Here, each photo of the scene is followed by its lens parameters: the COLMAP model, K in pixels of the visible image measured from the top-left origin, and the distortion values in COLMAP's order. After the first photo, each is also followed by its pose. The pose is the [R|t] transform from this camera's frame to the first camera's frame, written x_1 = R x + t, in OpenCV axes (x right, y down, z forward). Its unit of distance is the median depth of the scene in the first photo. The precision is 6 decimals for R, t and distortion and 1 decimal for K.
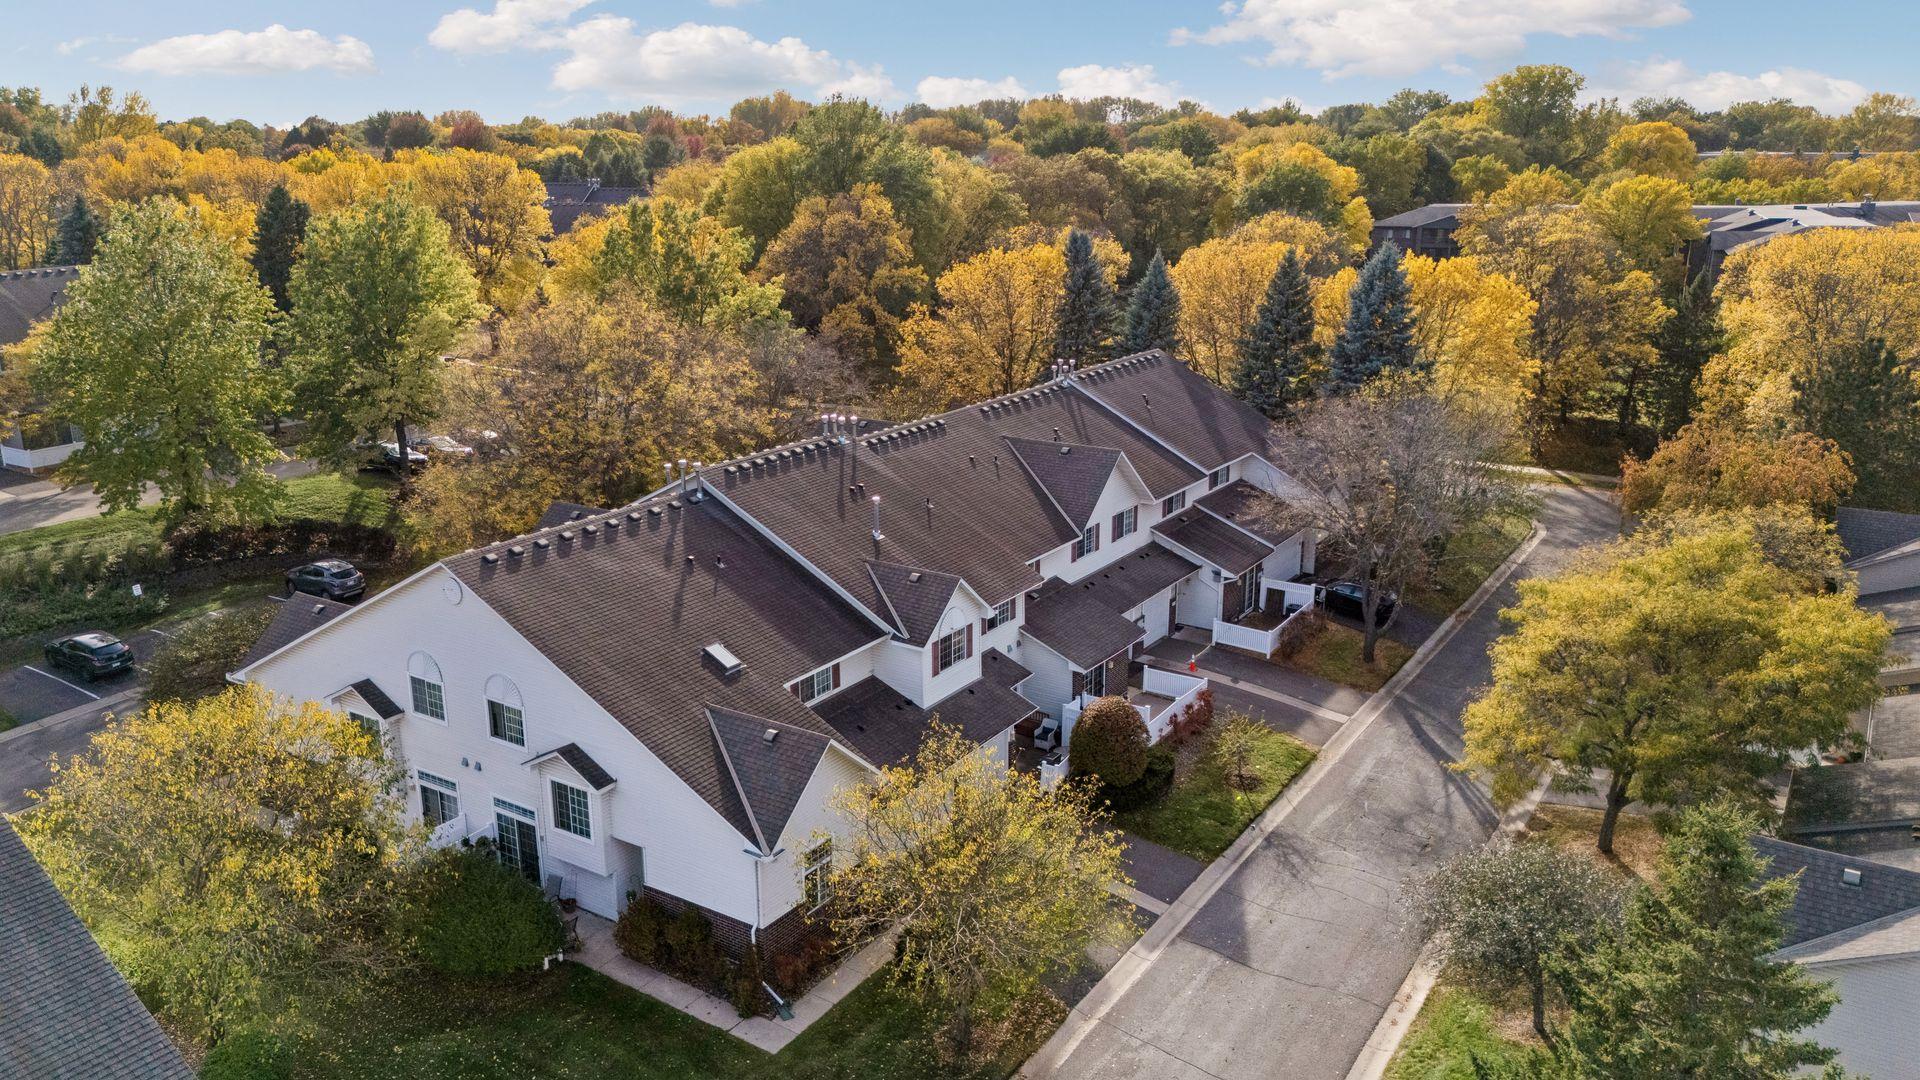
lens RADIAL K [[1427.2, 0, 945.7], [0, 1427.2, 538.6], [0, 0, 1]] dist [0.050422, -0.015770]
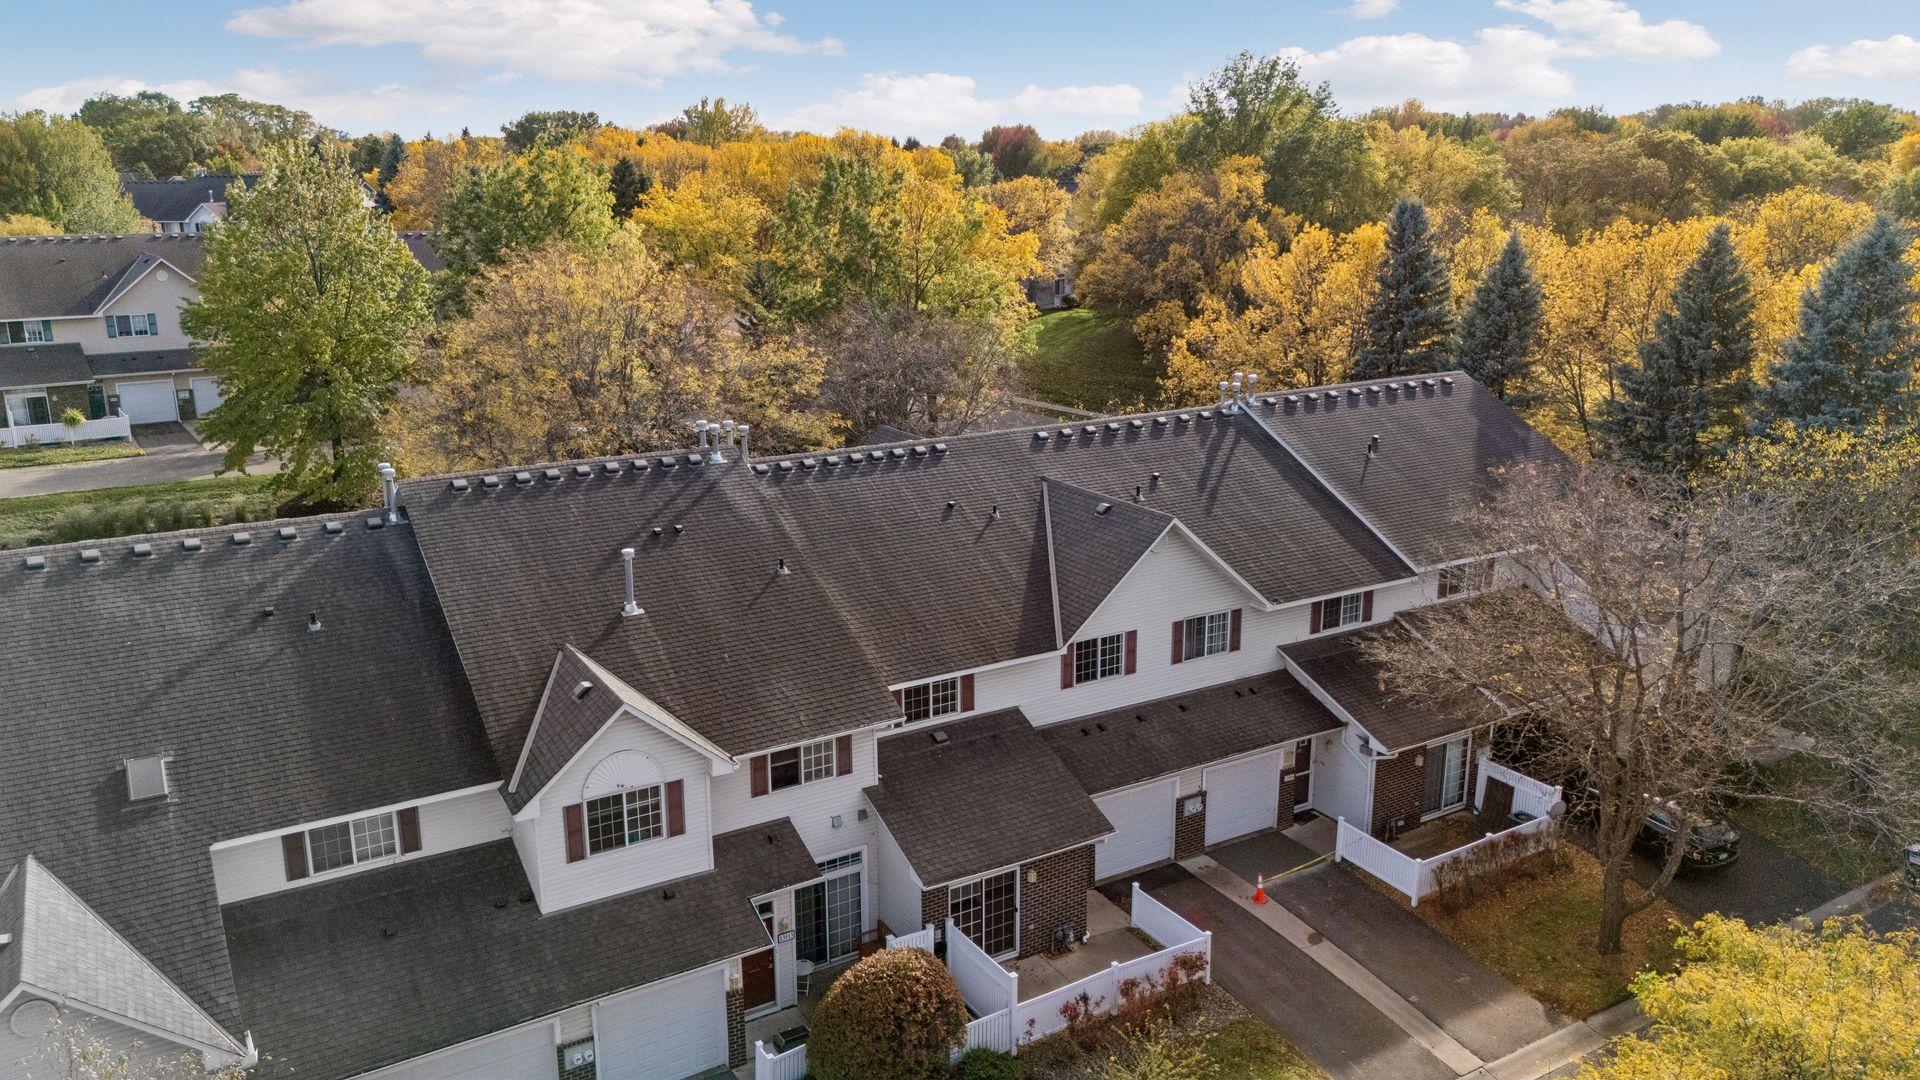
lens RADIAL K [[1427.2, 0, 967.2], [0, 1427.2, 540.6], [0, 0, 1]] dist [0.050422, -0.015770]
pose [[0.907774, 0.111601, -0.404340, 0.281689], [-0.117598, 0.993010, 0.010062, -0.046398], [0.402637, 0.038415, 0.914553, 0.399998]]
